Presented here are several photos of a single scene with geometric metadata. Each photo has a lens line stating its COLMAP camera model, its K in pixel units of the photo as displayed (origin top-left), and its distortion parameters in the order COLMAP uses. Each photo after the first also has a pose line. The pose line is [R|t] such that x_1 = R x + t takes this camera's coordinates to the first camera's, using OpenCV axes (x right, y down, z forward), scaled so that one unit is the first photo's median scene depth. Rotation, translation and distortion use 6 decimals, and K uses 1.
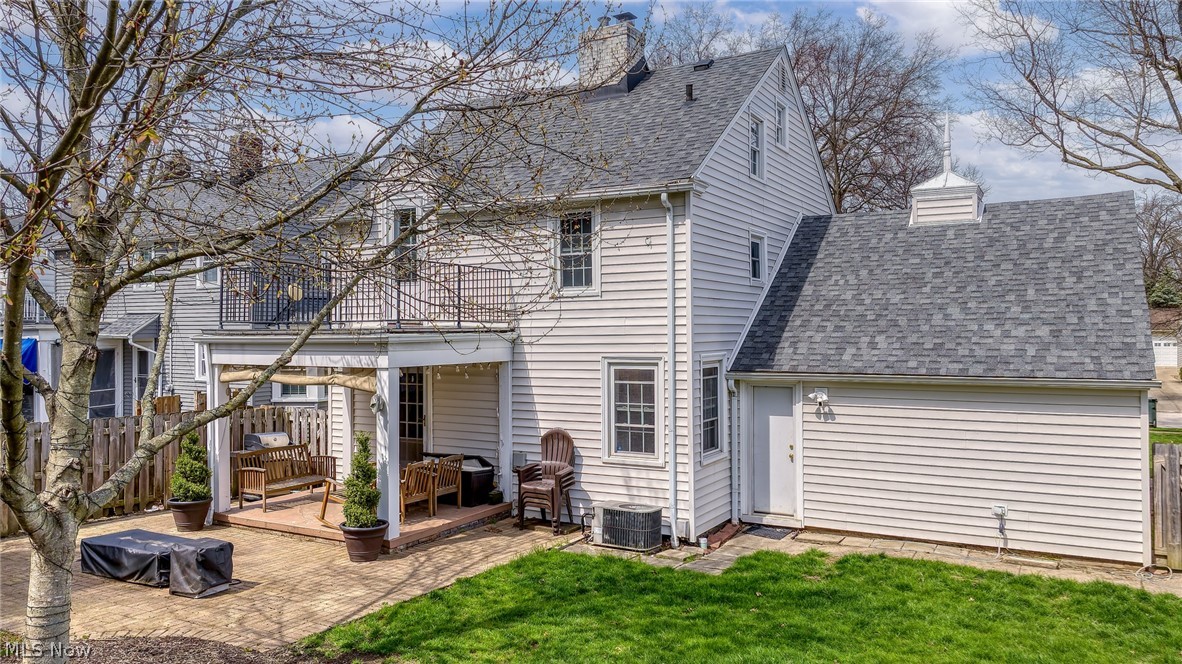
lens RADIAL K [[847.4, 0, 591.0], [0, 847.4, 332.0], [0, 0, 1]] dist [-0.004544, -0.003569]
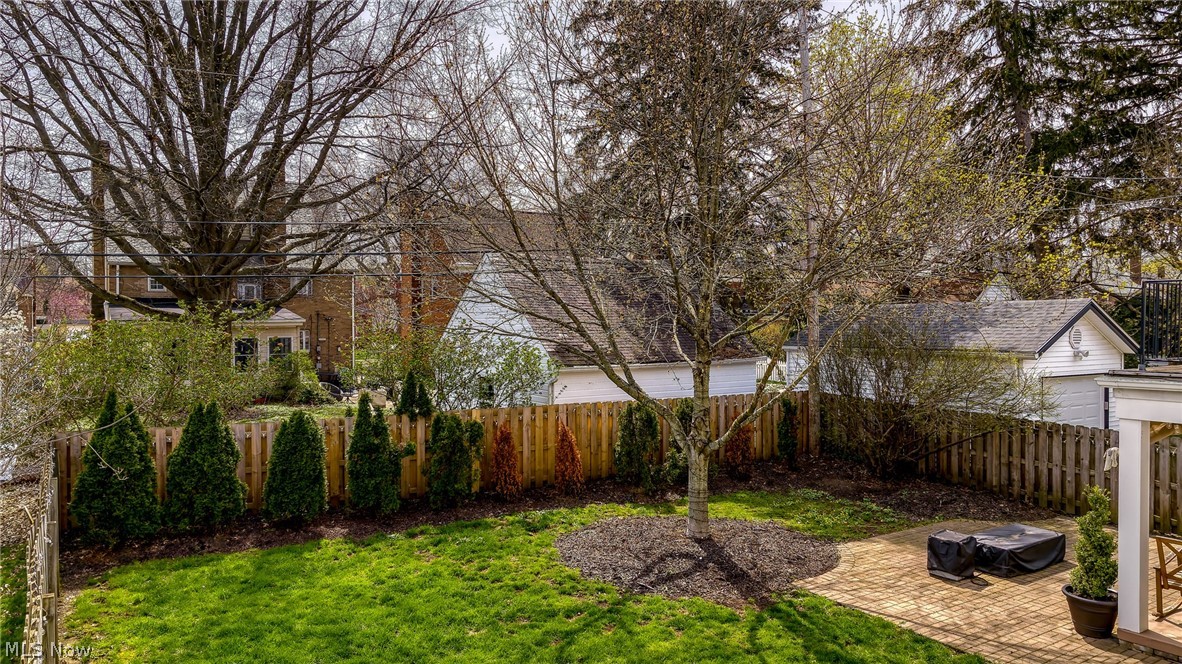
lens RADIAL K [[825.3, 0, 591.0], [0, 825.3, 332.0], [0, 0, 1]] dist [0.000184, 0.000976]
pose [[-0.461692, 0.017881, -0.886860, 0.627867], [0.005844, 0.999836, 0.017116, -0.049848], [0.887021, 0.002720, -0.461721, 0.827816]]
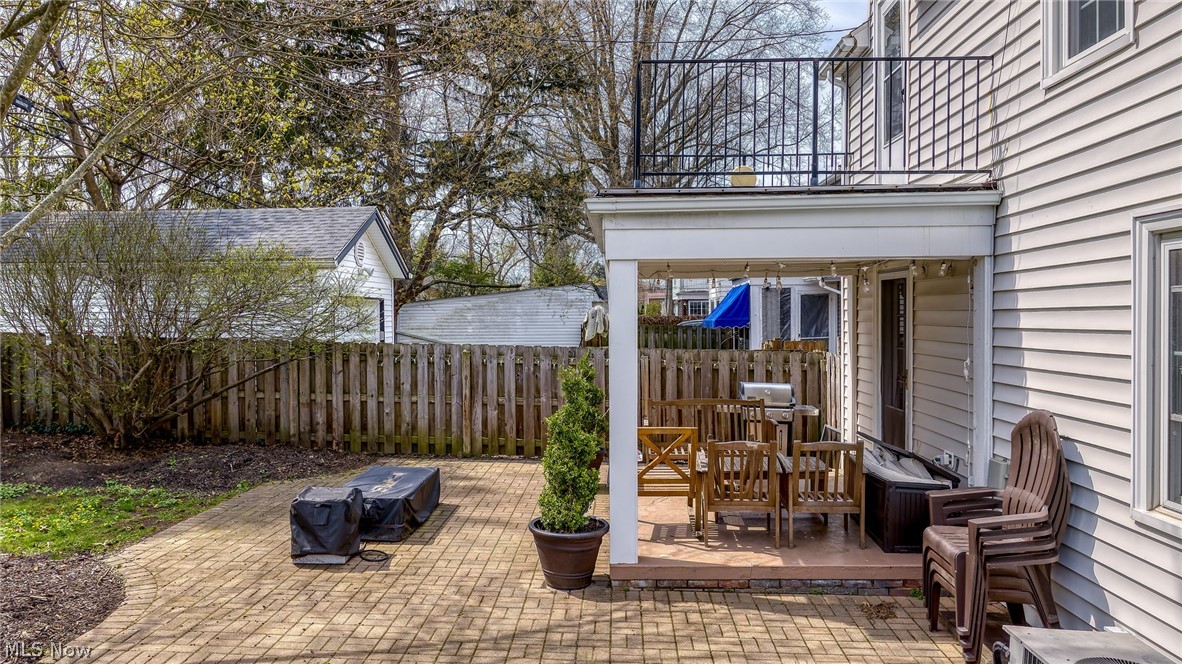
lens RADIAL K [[825.3, 0, 591.0], [0, 825.3, 332.0], [0, 0, 1]] dist [0.000184, 0.000976]
pose [[0.460659, 0.021899, -0.887307, 0.218789], [0.002939, 0.999652, 0.026197, 0.068652], [0.887572, -0.014676, 0.460435, 0.665365]]
